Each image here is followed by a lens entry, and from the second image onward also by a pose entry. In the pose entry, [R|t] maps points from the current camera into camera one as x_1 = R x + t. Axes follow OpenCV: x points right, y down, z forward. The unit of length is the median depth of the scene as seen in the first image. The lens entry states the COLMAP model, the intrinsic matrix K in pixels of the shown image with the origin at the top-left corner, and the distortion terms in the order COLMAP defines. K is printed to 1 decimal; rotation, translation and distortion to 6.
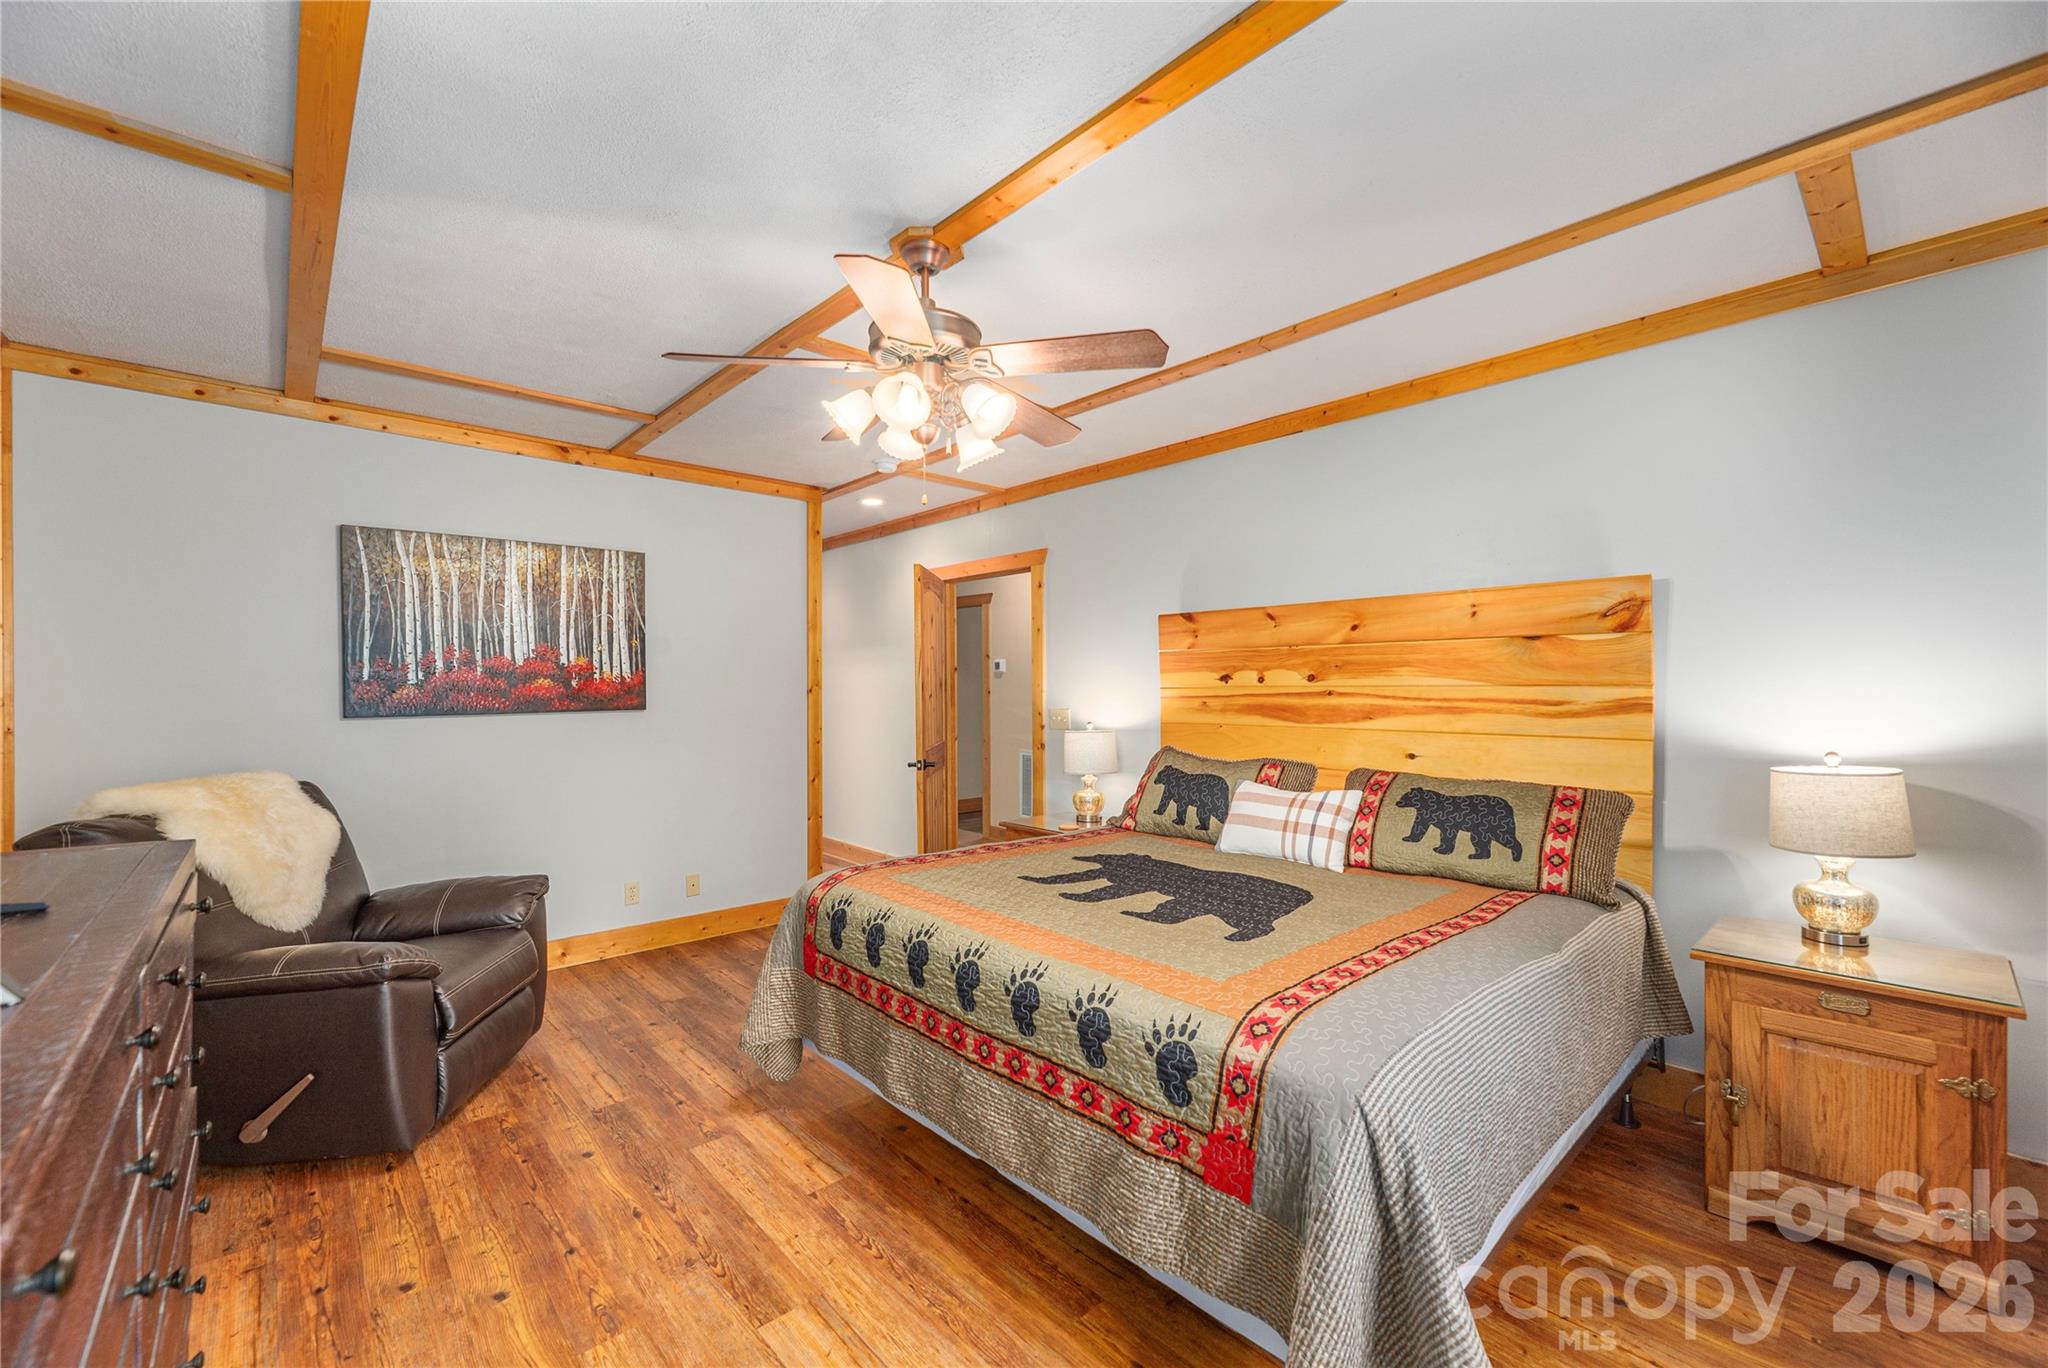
lens RADIAL K [[837.7, 0, 1022.9], [0, 837.7, 687.1], [0, 0, 1]] dist [-0.001375, -0.000276]
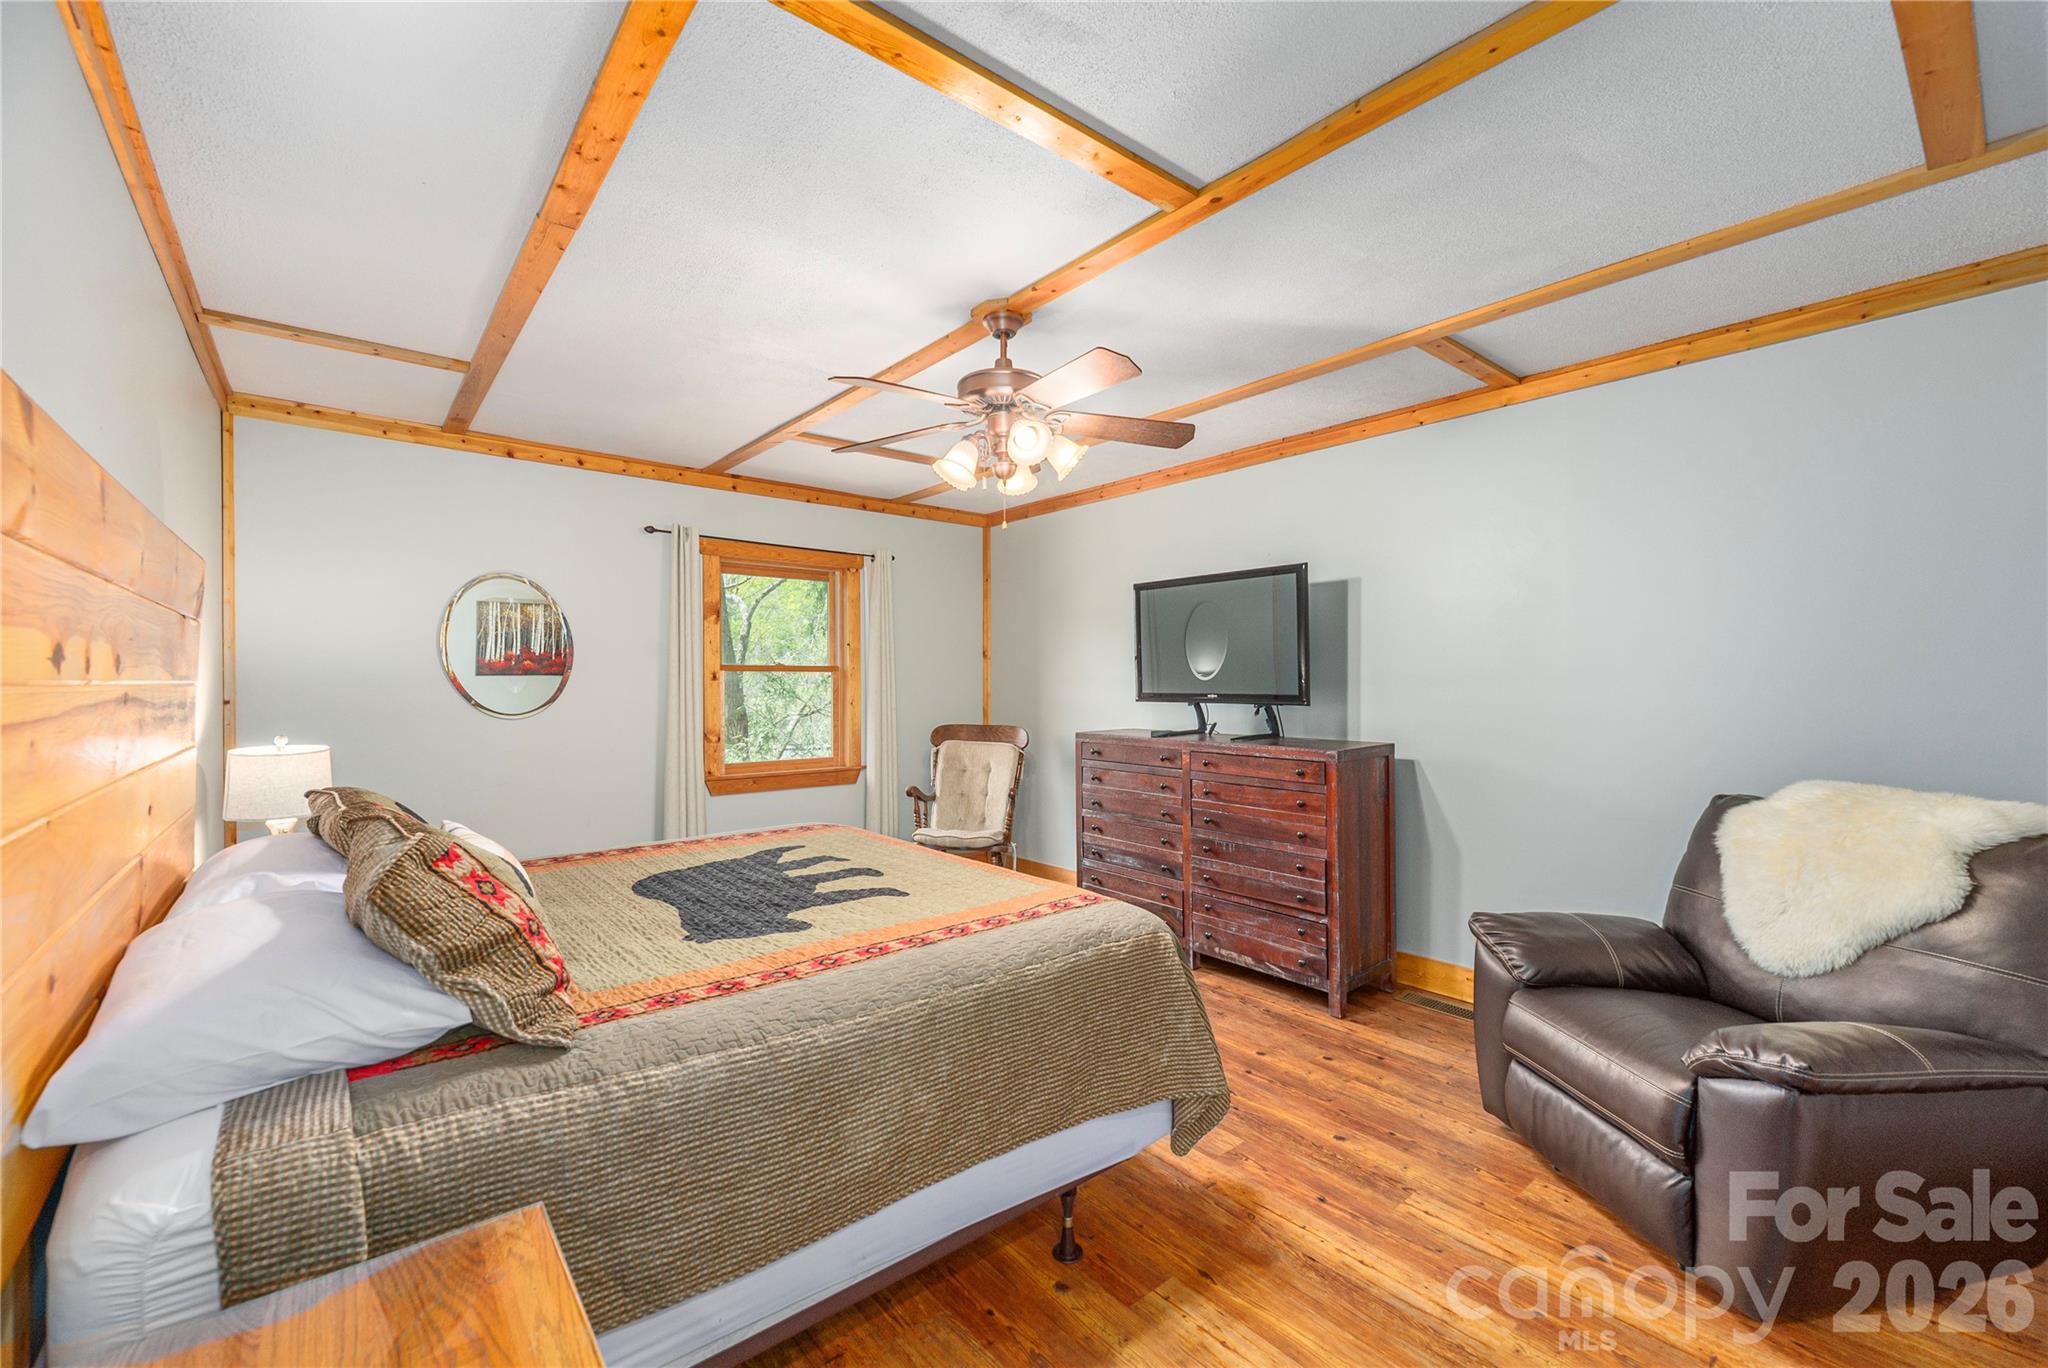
lens RADIAL K [[837.7, 0, 1024.8], [0, 837.7, 680.1], [0, 0, 1]] dist [-0.001375, -0.000276]
pose [[-0.998791, 0.010035, 0.048114, -0.193516], [0.009818, 0.999941, -0.004738, -0.003370], [-0.048159, -0.004260, -0.998831, 2.095740]]
